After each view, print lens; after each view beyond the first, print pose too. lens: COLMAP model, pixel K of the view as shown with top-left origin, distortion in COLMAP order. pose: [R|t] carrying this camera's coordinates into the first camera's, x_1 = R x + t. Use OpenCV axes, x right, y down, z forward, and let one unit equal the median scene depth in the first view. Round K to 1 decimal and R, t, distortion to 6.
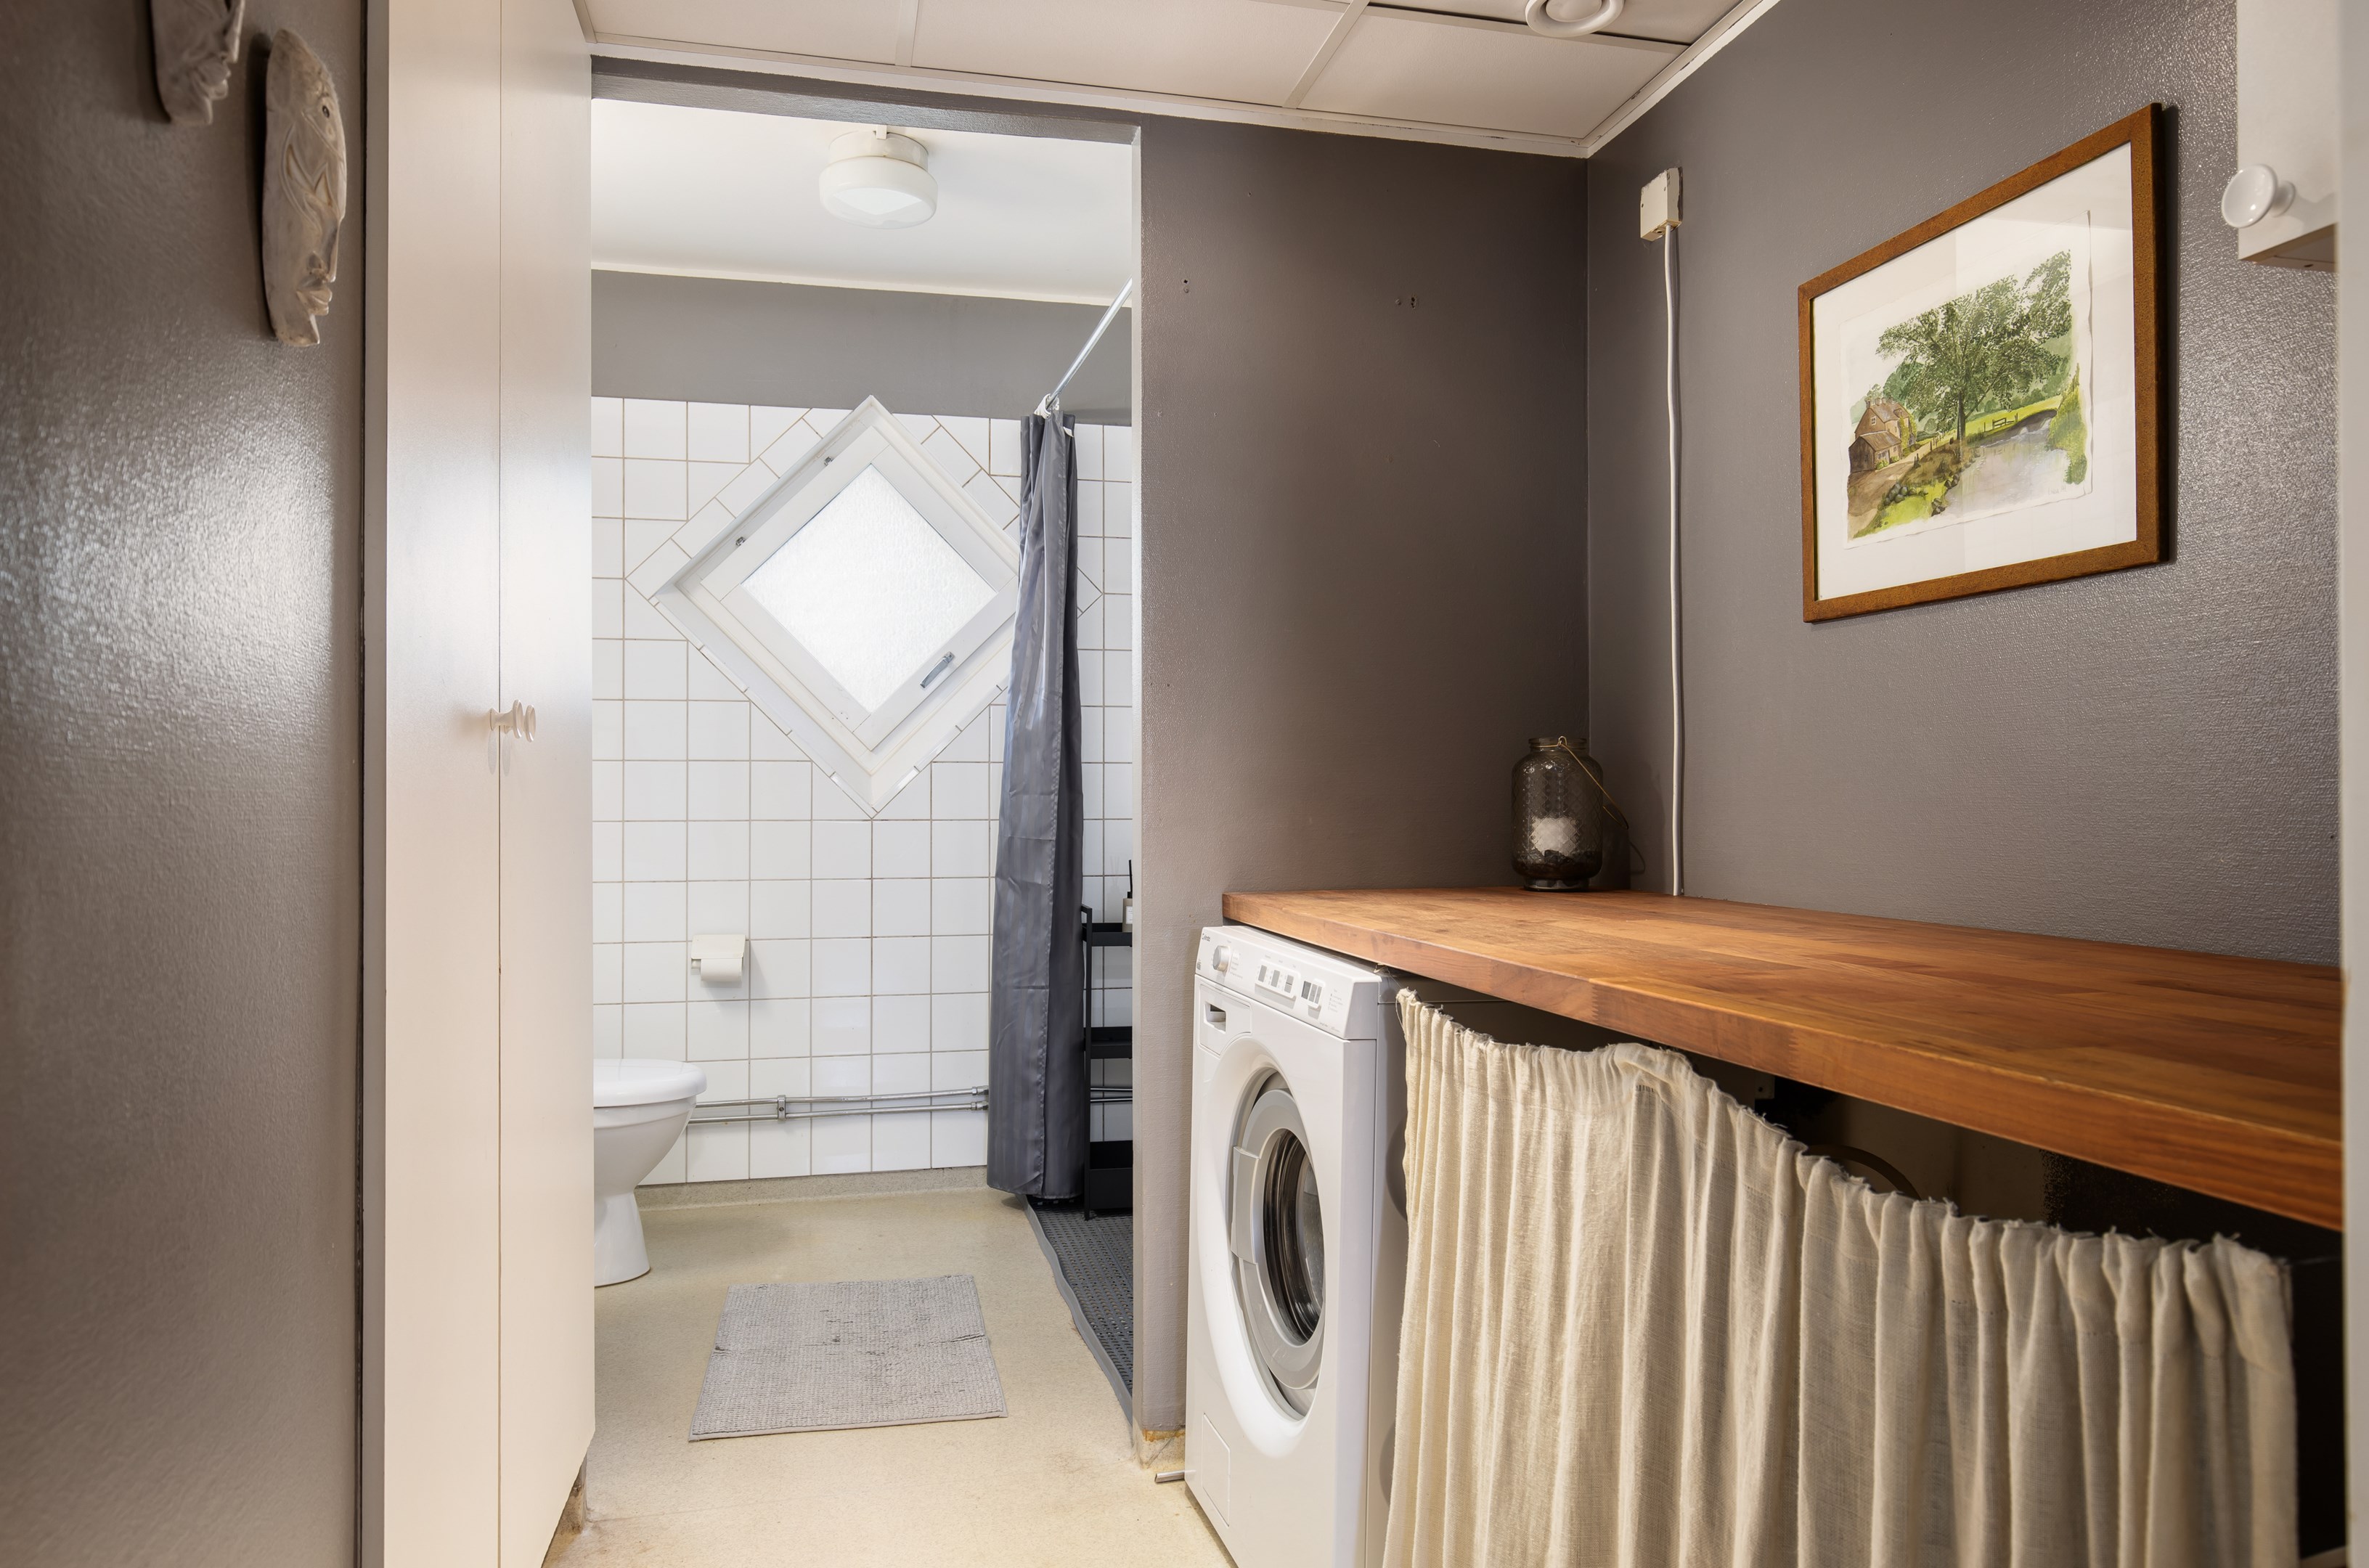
lens RADIAL K [[1516.2, 0, 1186.3], [0, 1516.2, 790.5], [0, 0, 1]] dist [0.001851, 0.000936]
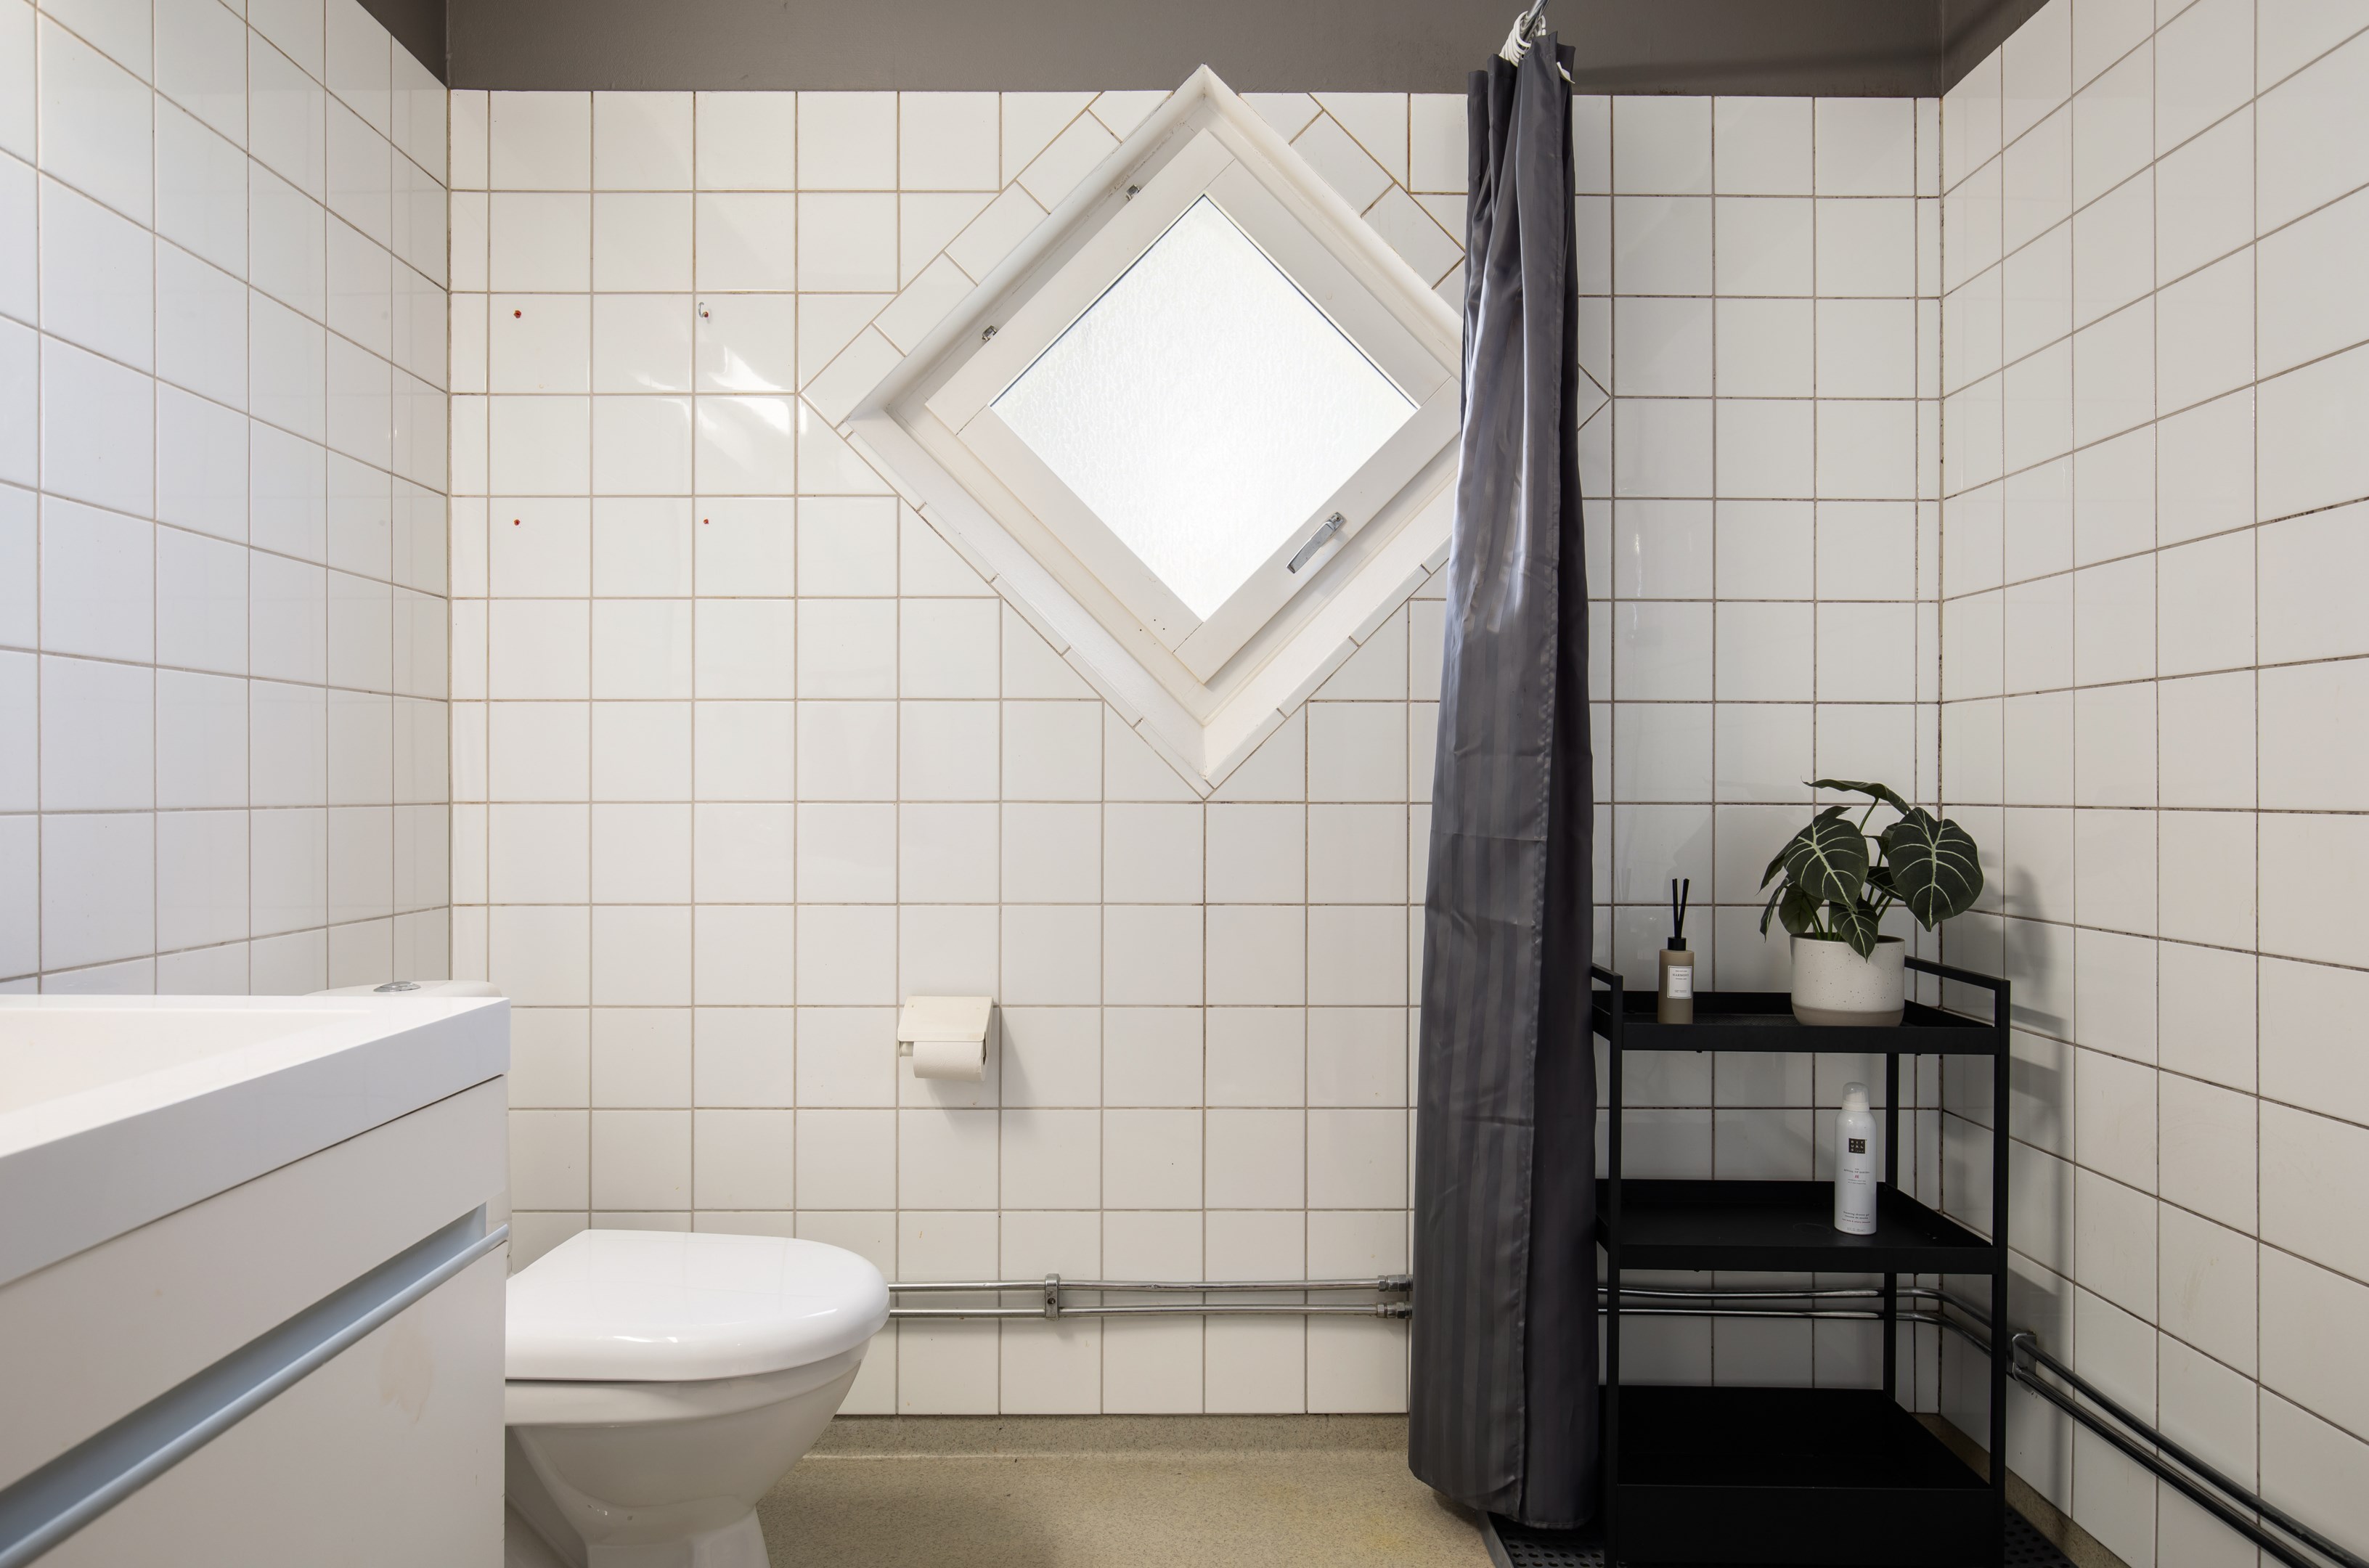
lens RADIAL K [[1408.2, 0, 1183.0], [0, 1408.2, 788.9], [0, 0, 1]] dist [-0.000909, -0.003665]
pose [[0.972994, 0.001883, -0.230822, -0.093652], [-0.000189, 0.999973, 0.007360, 0.010547], [0.230829, -0.007118, 0.972968, 0.486594]]
